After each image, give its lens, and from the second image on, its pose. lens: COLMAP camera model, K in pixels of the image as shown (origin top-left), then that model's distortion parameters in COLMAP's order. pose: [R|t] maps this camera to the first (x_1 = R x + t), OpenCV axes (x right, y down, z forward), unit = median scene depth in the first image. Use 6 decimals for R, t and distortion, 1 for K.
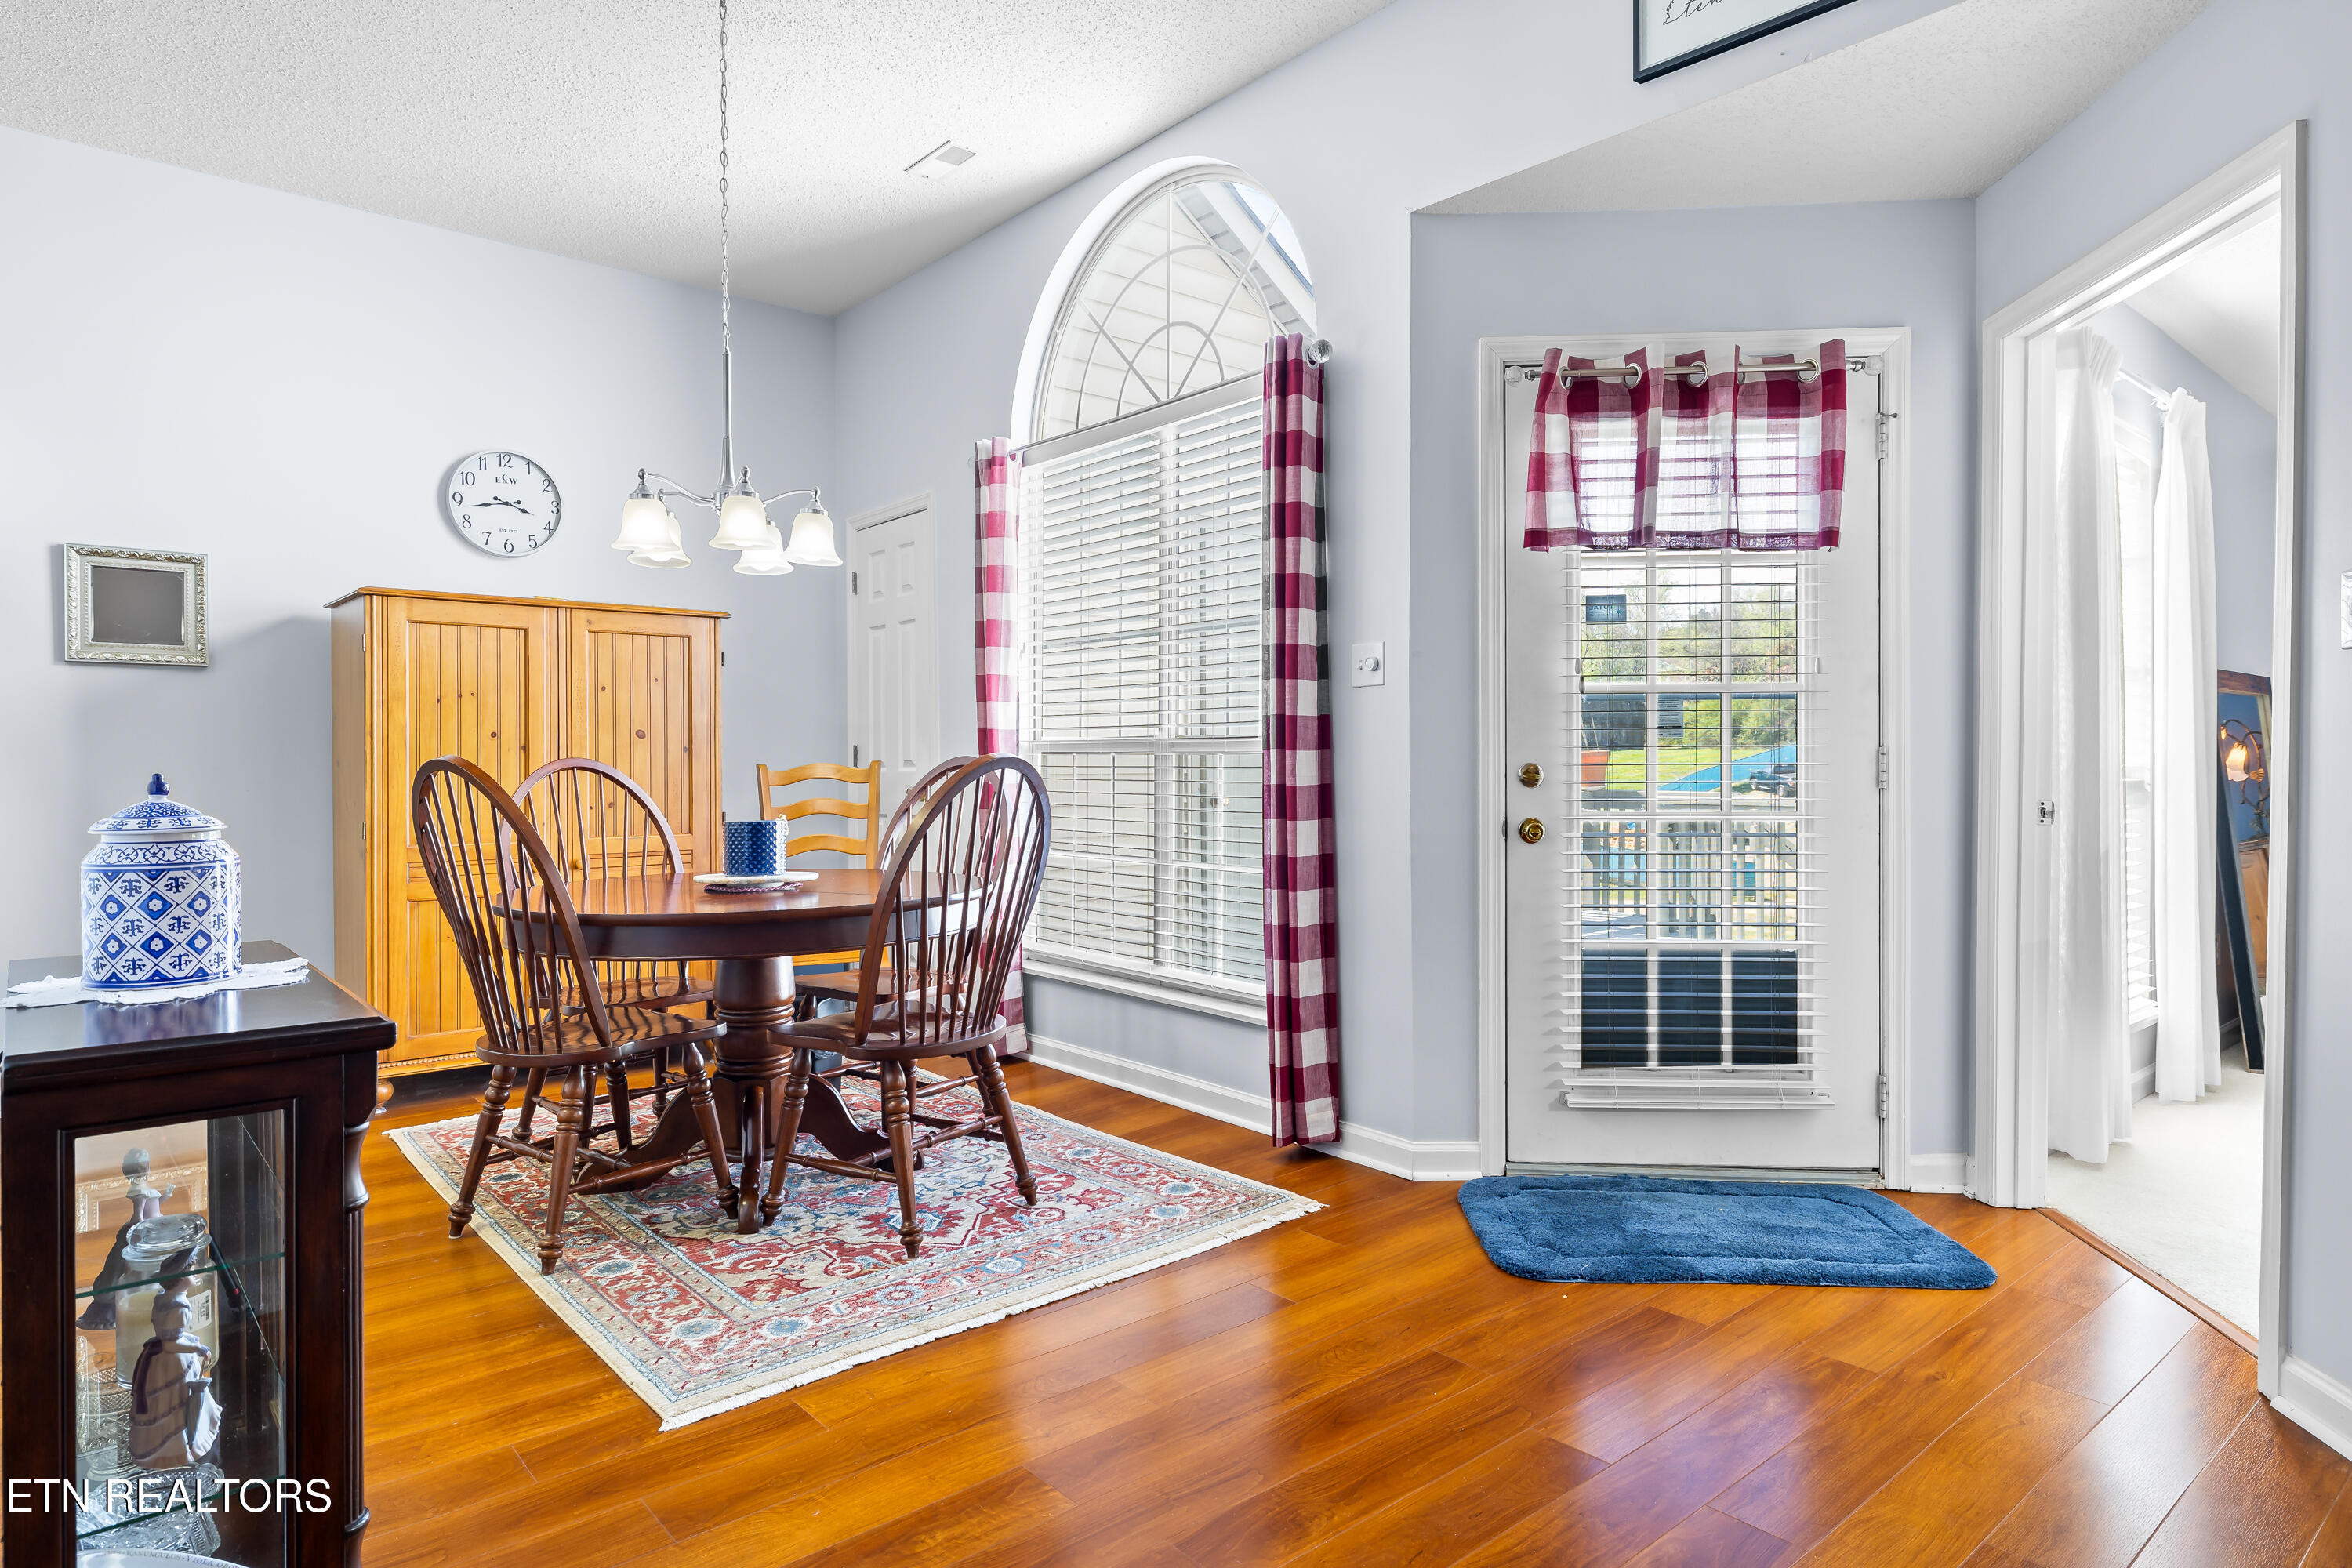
lens RADIAL K [[1362.1, 0, 1193.3], [0, 1362.1, 777.2], [0, 0, 1]] dist [-0.004230, -0.004372]
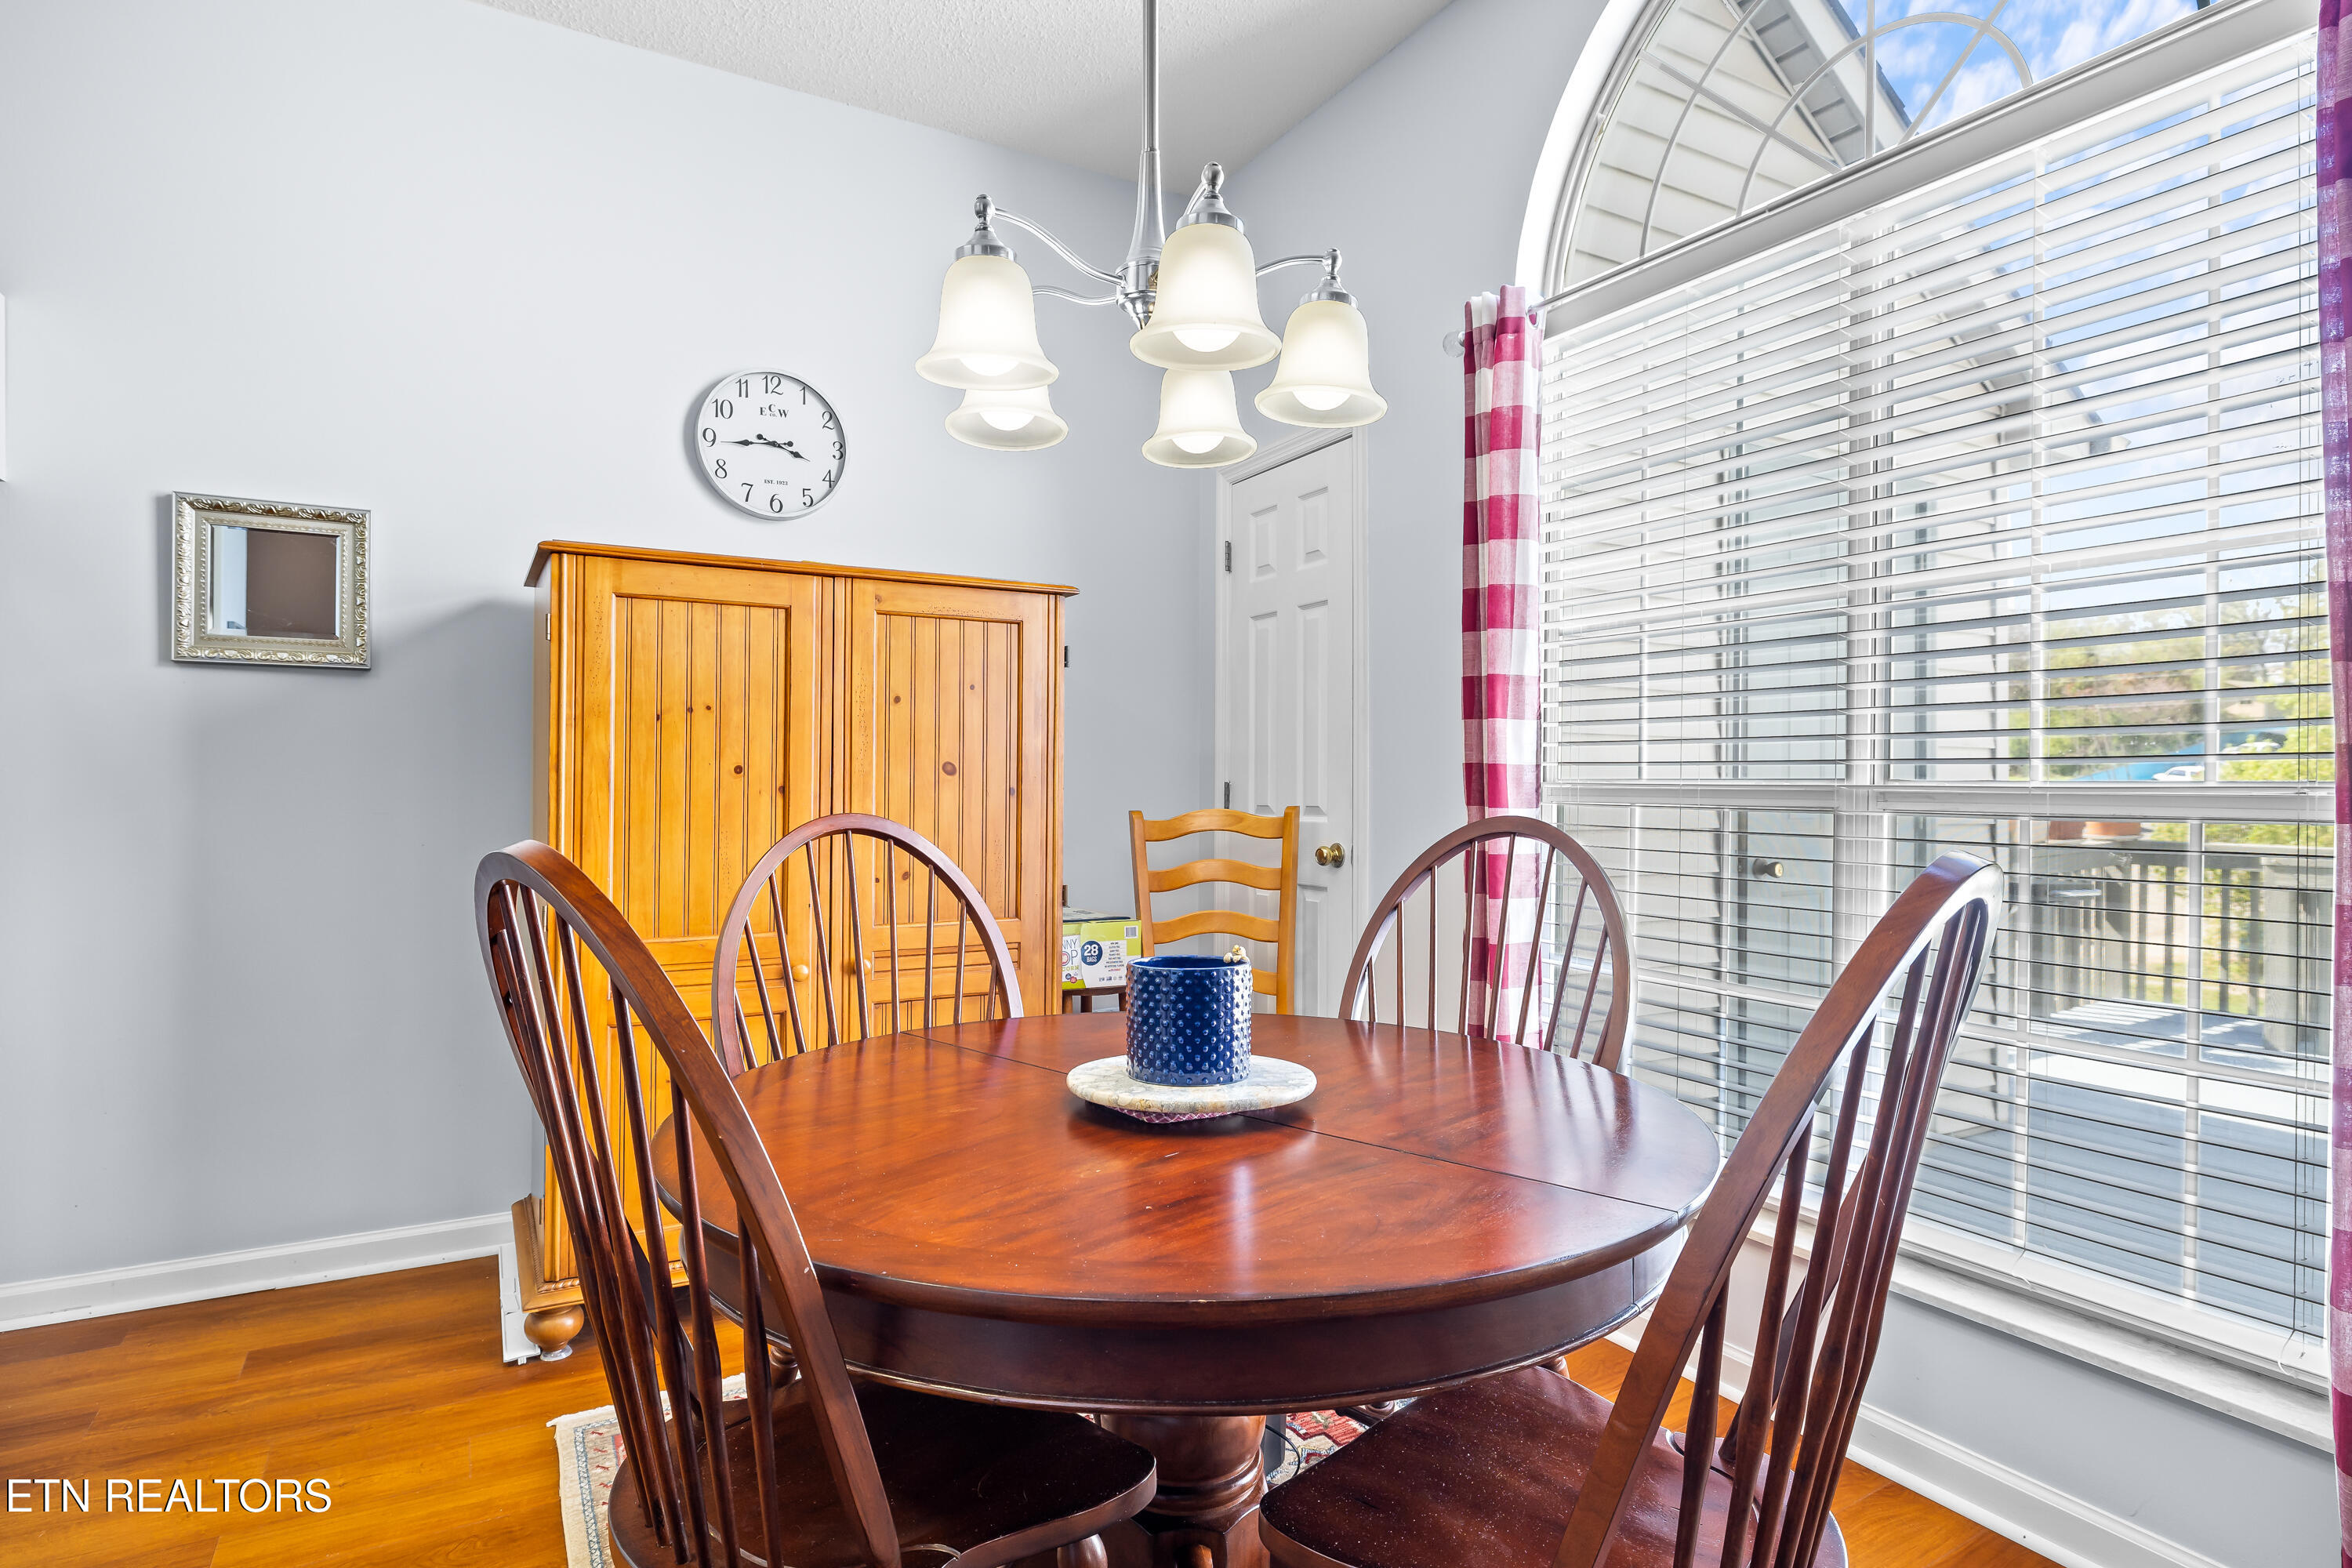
lens RADIAL K [[1252.8, 0, 1169.7], [0, 1252.8, 783.1], [0, 0, 1]] dist [-0.005544, -0.000719]
pose [[0.980667, 0.008886, -0.195481, -0.182340], [-0.010944, 0.999895, -0.009447, -0.020160], [0.195377, 0.011404, 0.980662, 0.424675]]
